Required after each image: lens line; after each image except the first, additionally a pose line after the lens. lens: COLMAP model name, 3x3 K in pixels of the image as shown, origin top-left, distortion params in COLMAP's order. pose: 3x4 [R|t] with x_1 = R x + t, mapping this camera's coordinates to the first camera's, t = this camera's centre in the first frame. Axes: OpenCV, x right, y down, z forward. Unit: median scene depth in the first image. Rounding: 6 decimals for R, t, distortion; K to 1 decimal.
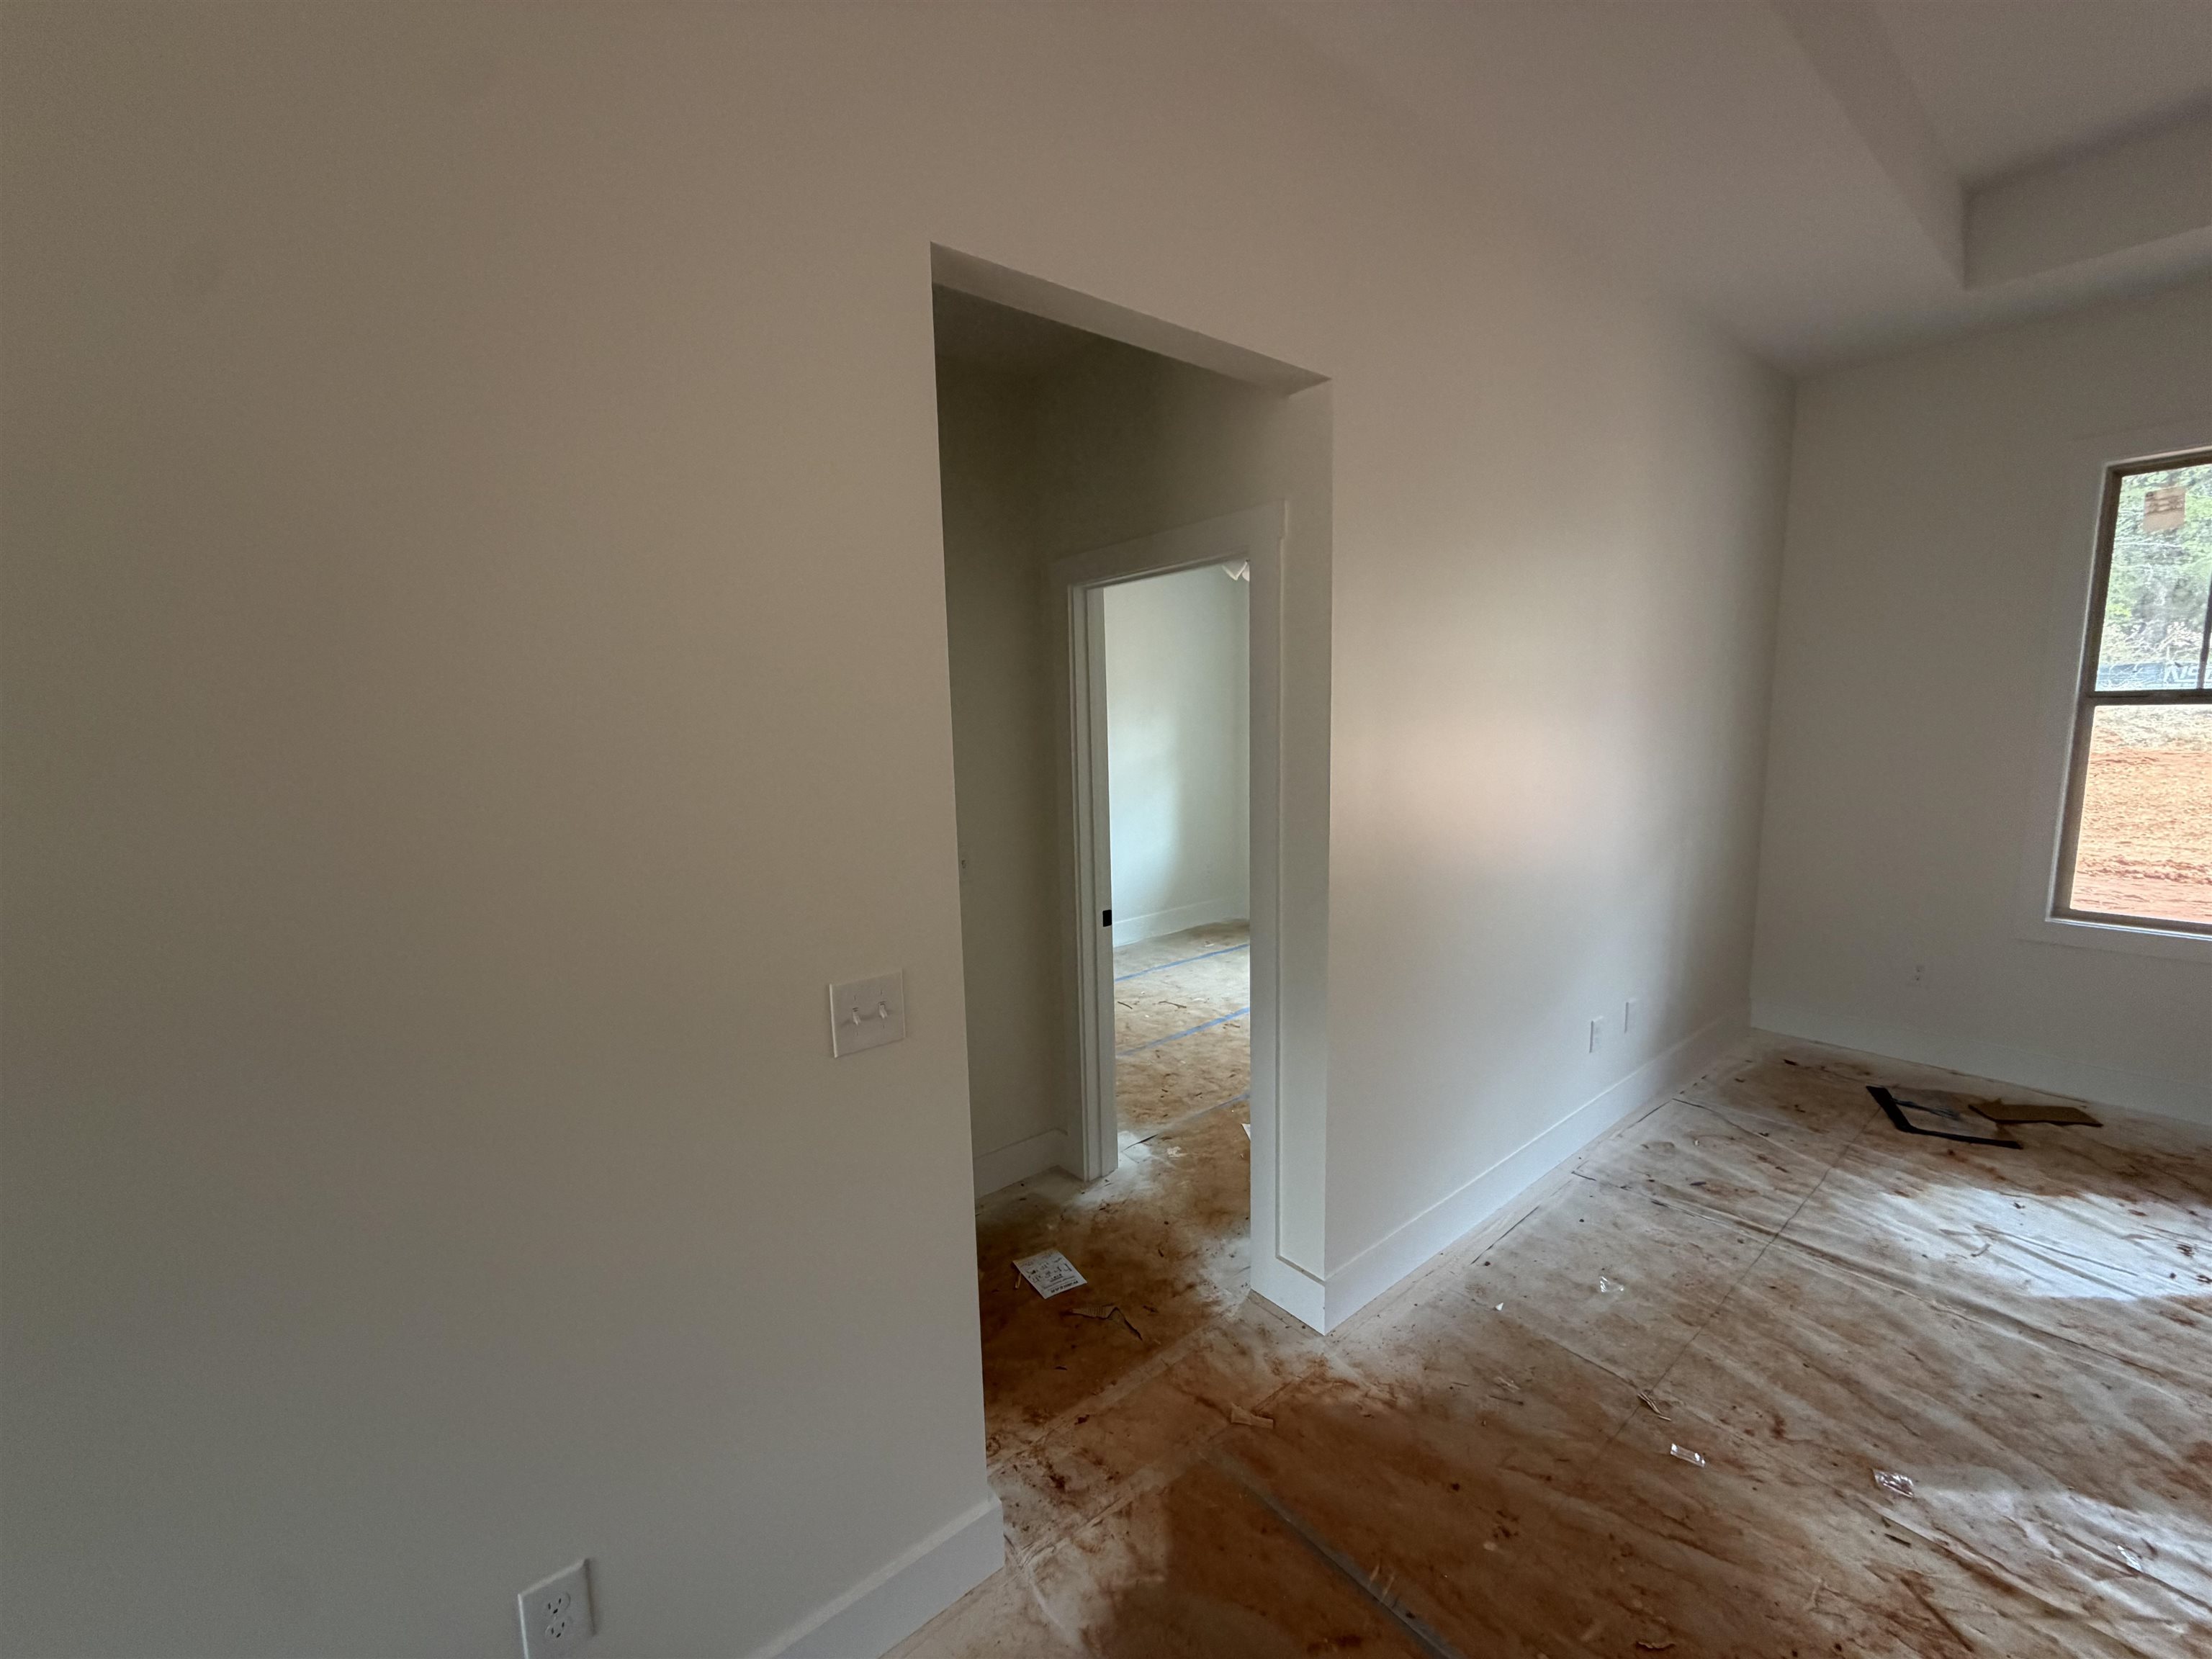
lens RADIAL K [[879.4, 0, 1092.4], [0, 879.4, 827.5], [0, 0, 1]] dist [-0.000770, -0.000113]
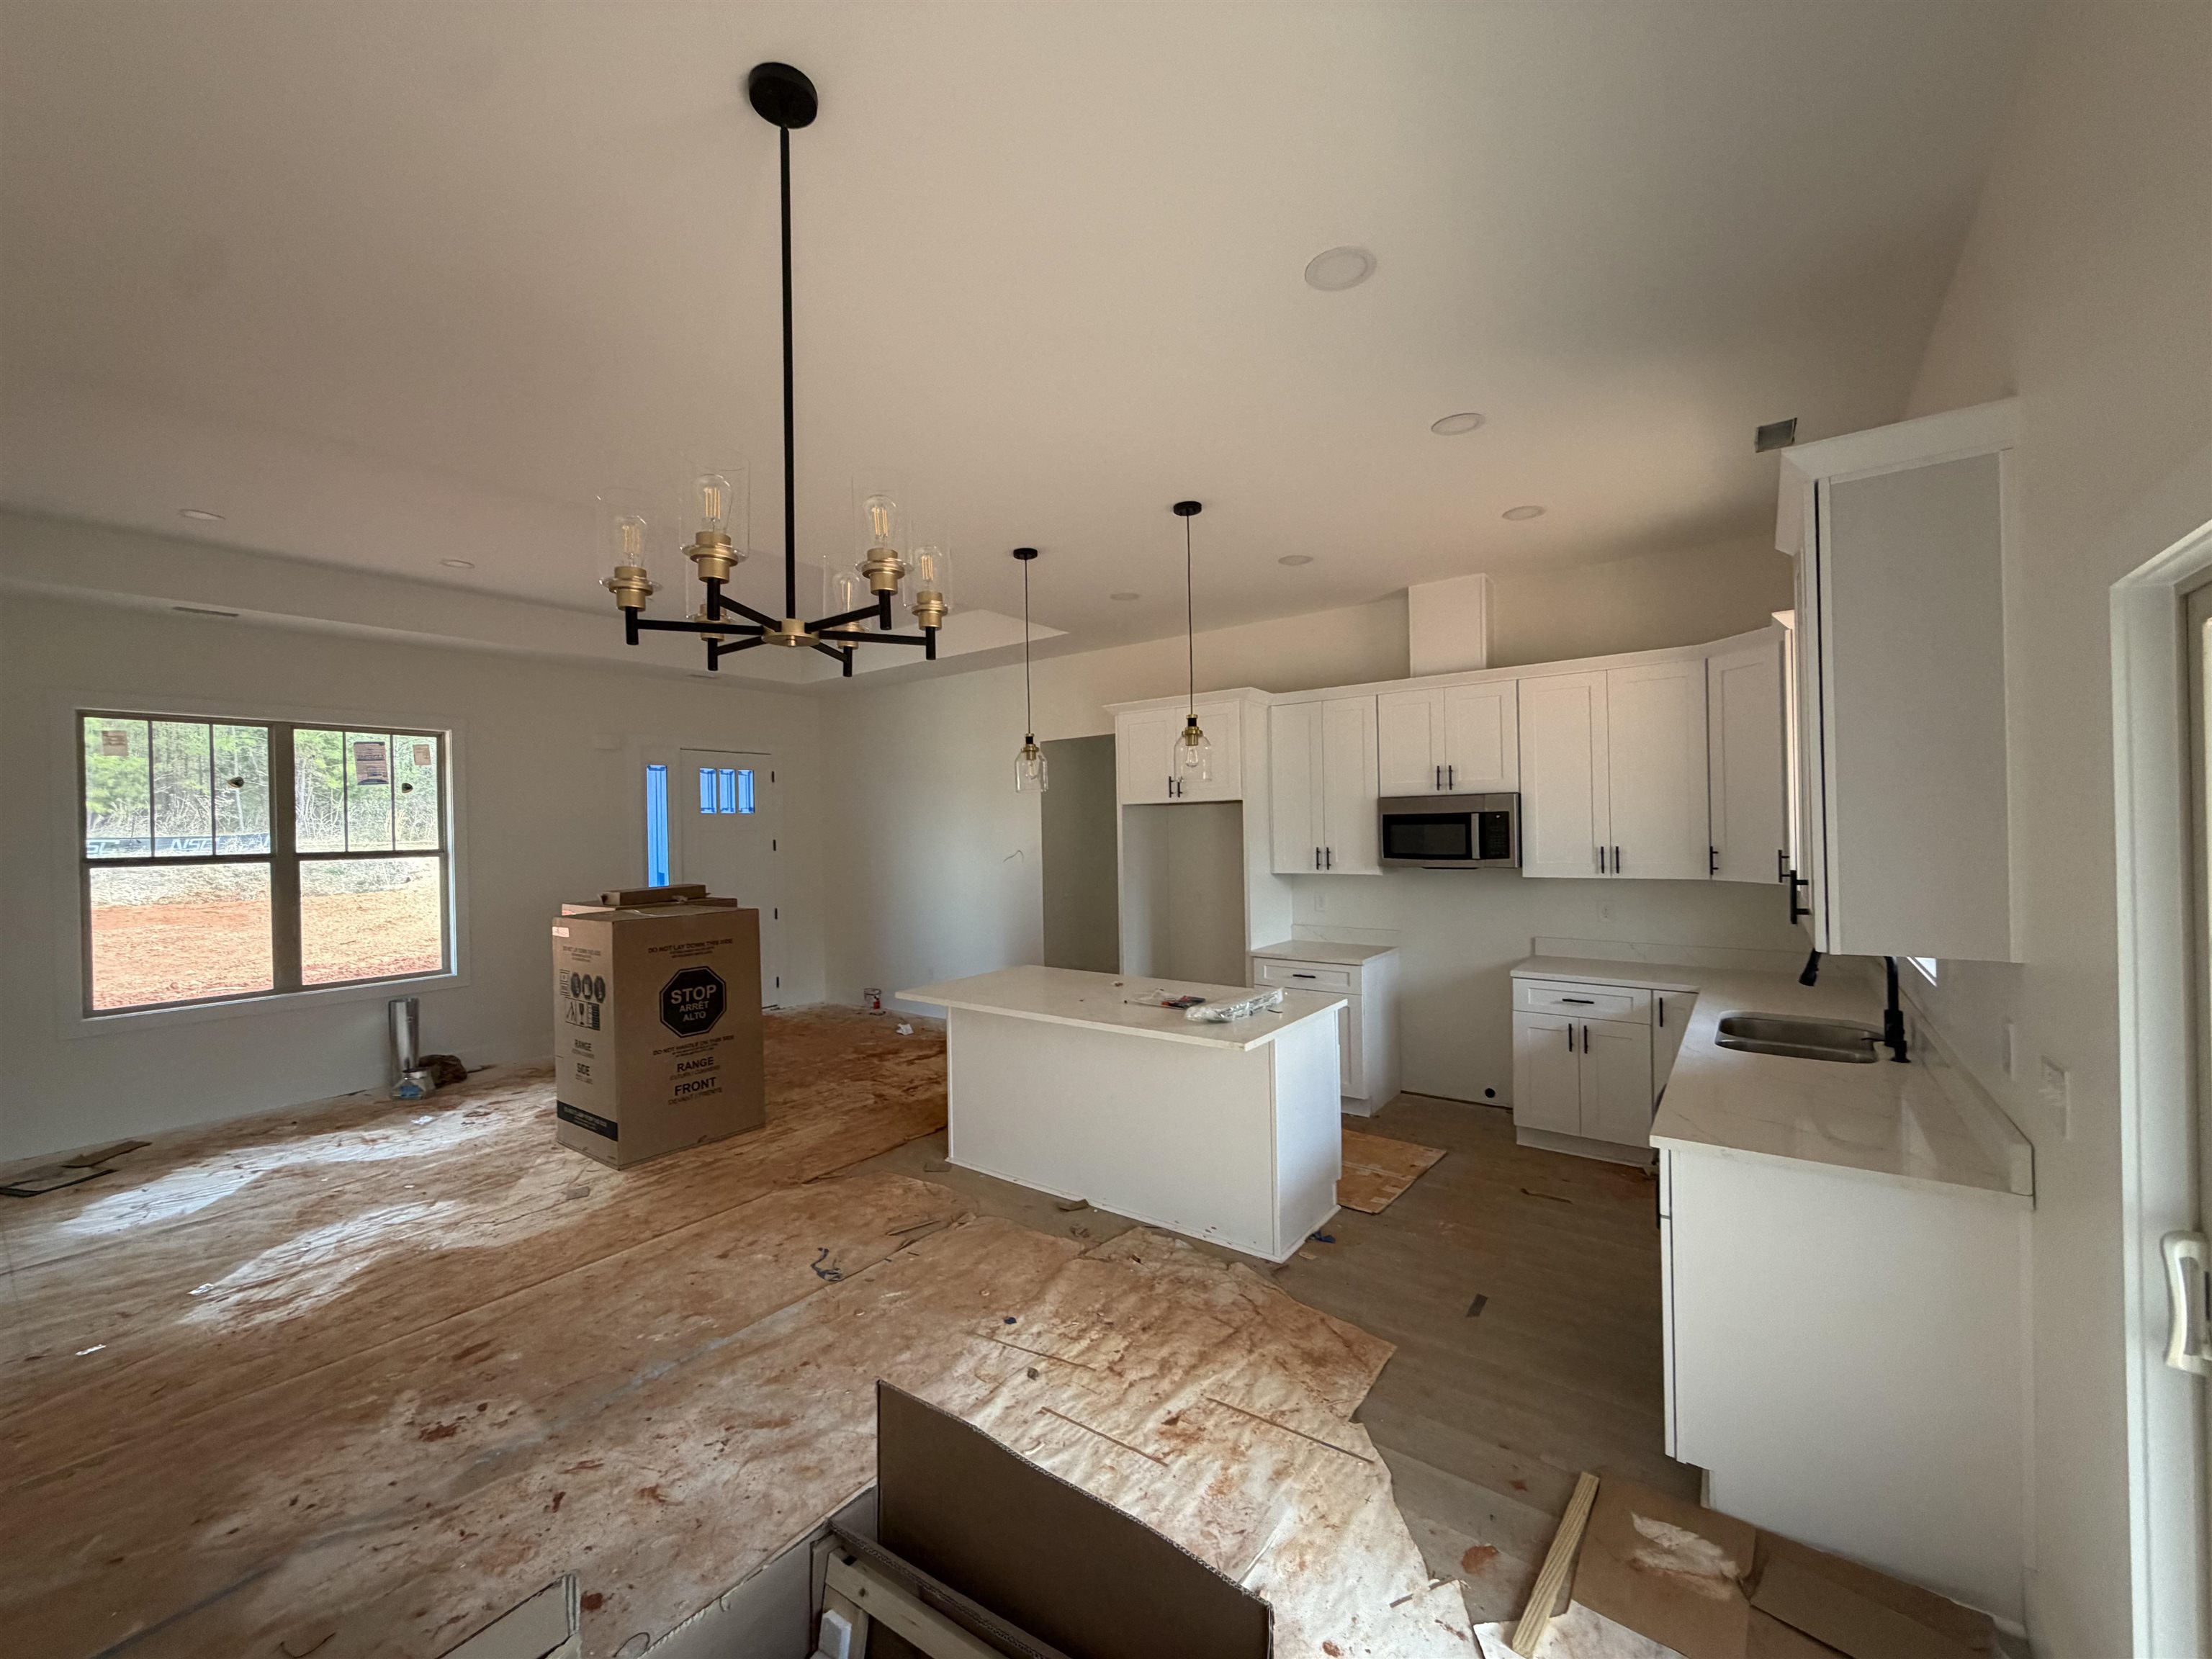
lens RADIAL K [[879.4, 0, 1101.5], [0, 879.4, 827.1], [0, 0, 1]] dist [-0.000770, -0.000113]
pose [[-0.260535, 0.033988, 0.964866, -1.037903], [0.157405, 0.987504, 0.007717, 0.068613], [-0.952547, 0.153885, -0.262629, -0.332524]]
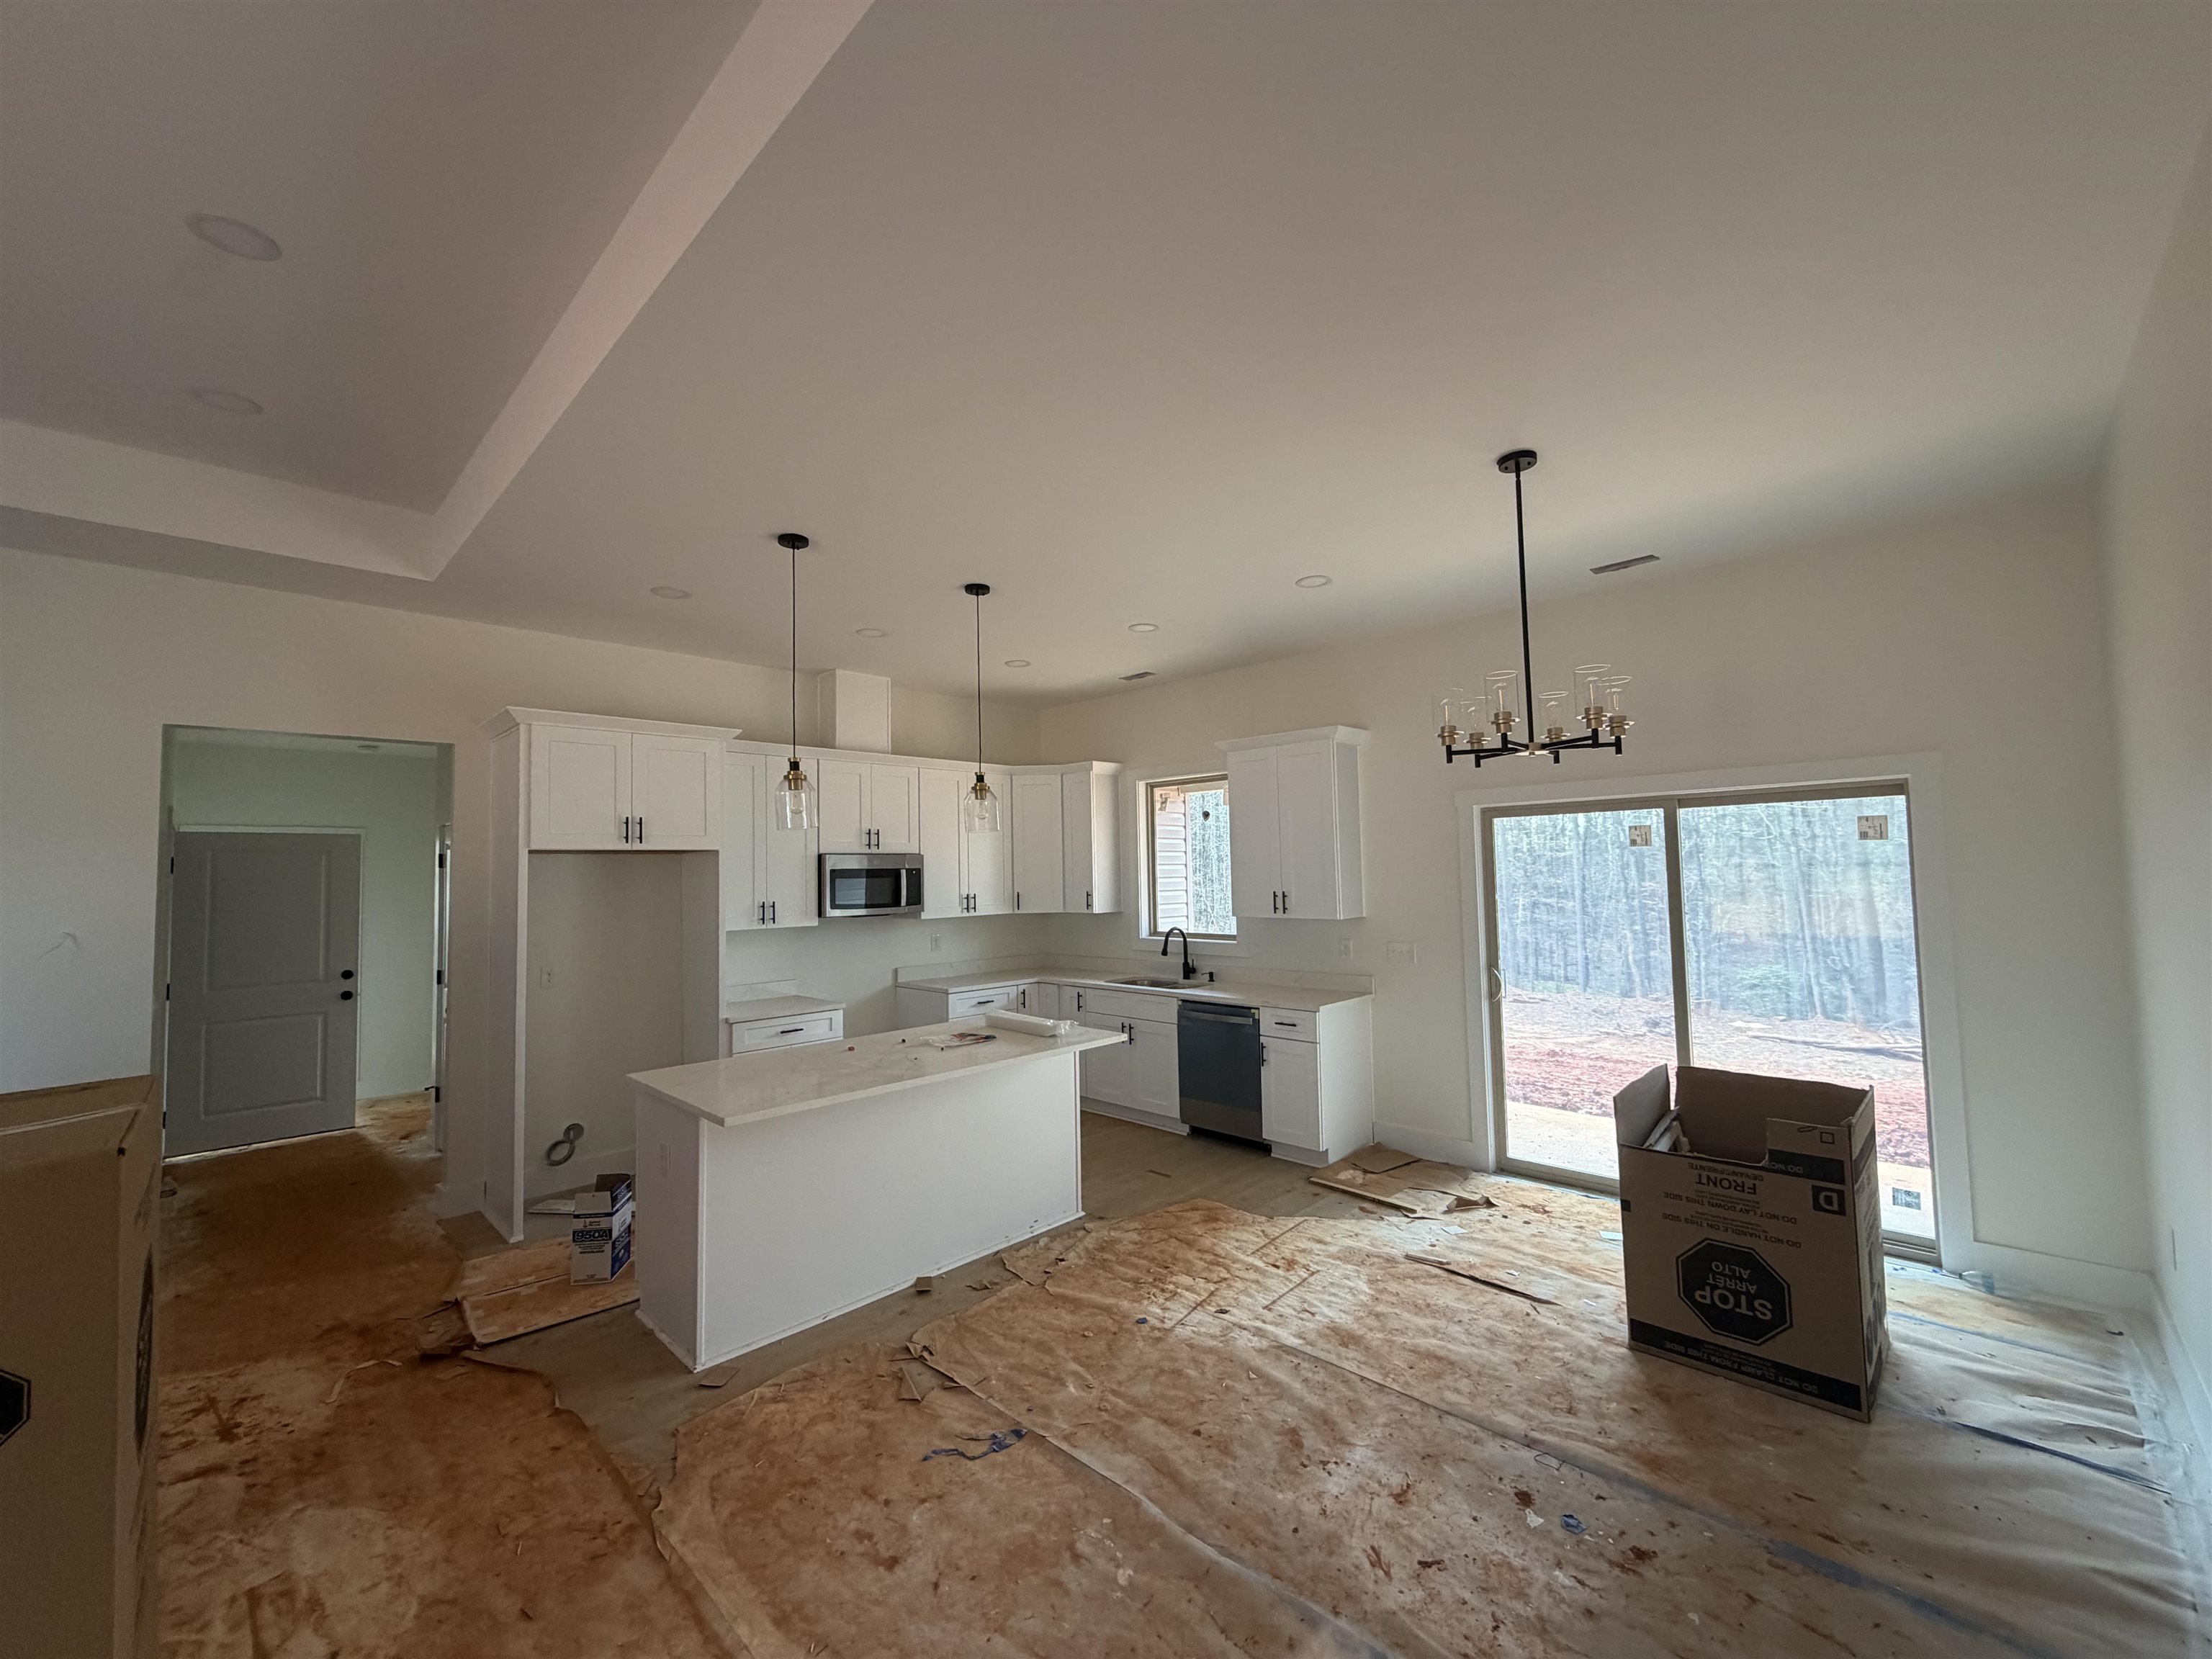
lens RADIAL K [[879.4, 0, 1095.4], [0, 879.4, 833.9], [0, 0, 1]] dist [-0.000770, -0.000113]
pose [[-0.990602, 0.042270, -0.130079, 0.462050], [0.030398, 0.995301, 0.091934, -0.125723], [0.133354, 0.087116, -0.987232, 0.849166]]
